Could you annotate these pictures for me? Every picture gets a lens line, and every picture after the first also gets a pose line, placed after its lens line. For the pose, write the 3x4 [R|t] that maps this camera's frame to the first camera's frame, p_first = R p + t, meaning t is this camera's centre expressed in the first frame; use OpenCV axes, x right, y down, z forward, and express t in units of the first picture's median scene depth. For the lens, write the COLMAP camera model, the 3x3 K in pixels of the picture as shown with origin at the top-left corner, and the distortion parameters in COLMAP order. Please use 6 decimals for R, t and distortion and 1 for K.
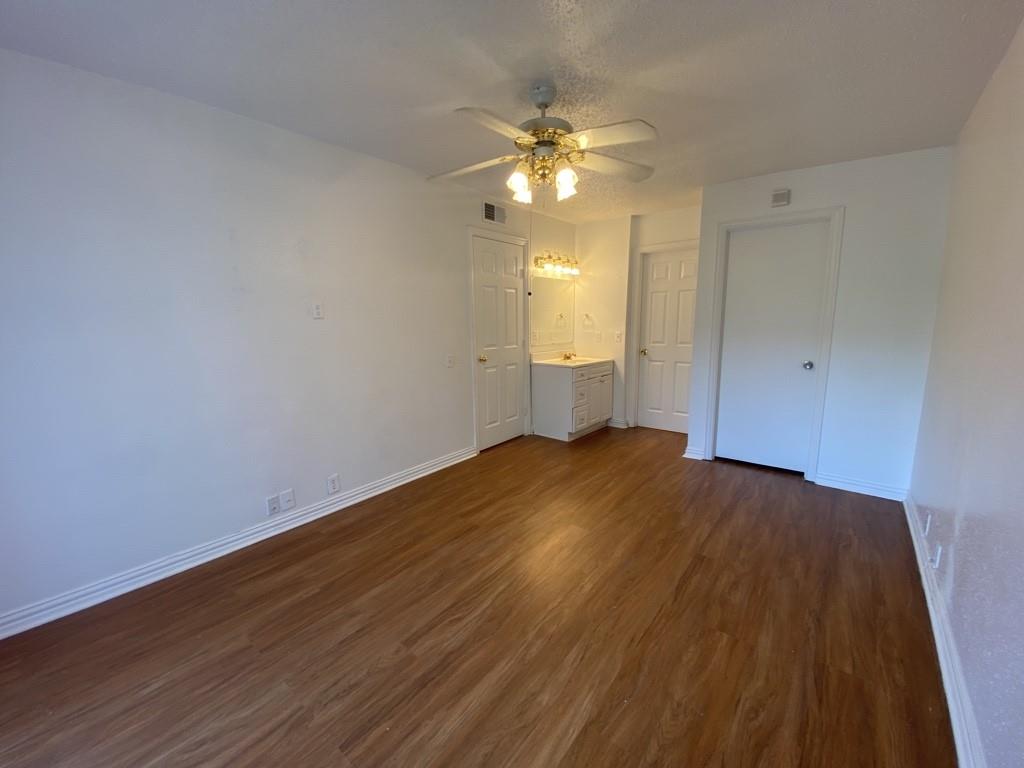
lens RADIAL K [[413.6, 0, 509.7], [0, 413.6, 384.4], [0, 0, 1]] dist [0.023629, -0.021183]
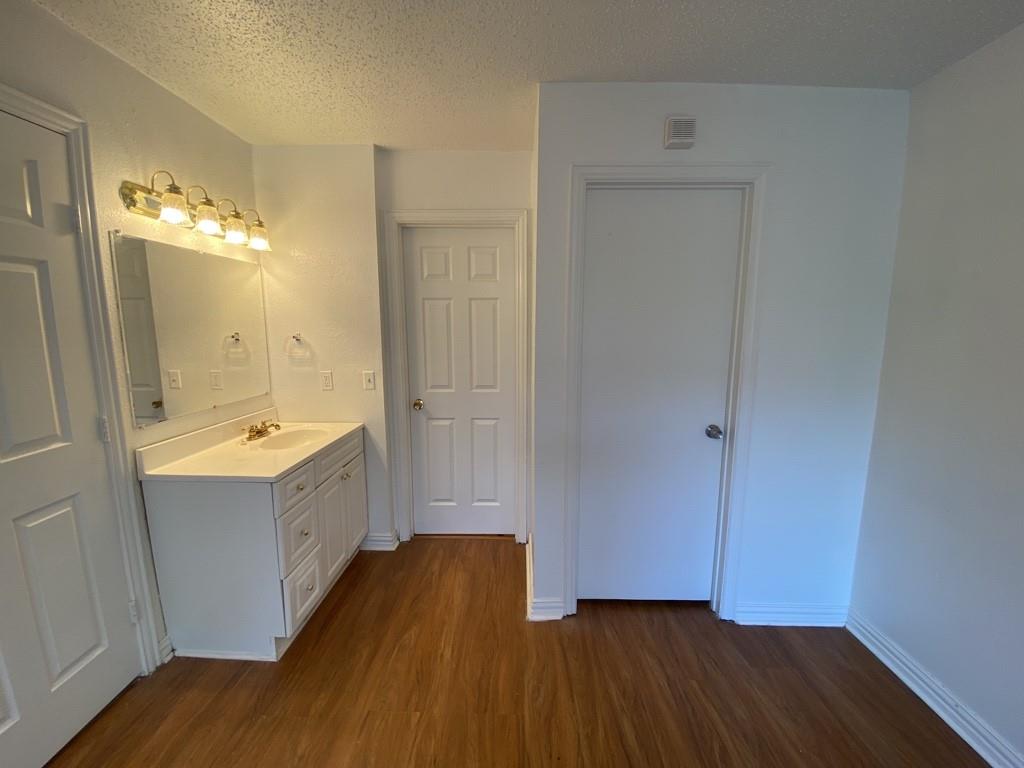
lens RADIAL K [[413.6, 0, 509.7], [0, 413.6, 384.4], [0, 0, 1]] dist [0.023629, -0.021183]
pose [[0.792870, -0.076709, 0.604544, 0.105034], [0.086948, 0.996136, 0.012363, -0.119655], [-0.603157, 0.042762, 0.796476, 0.571546]]
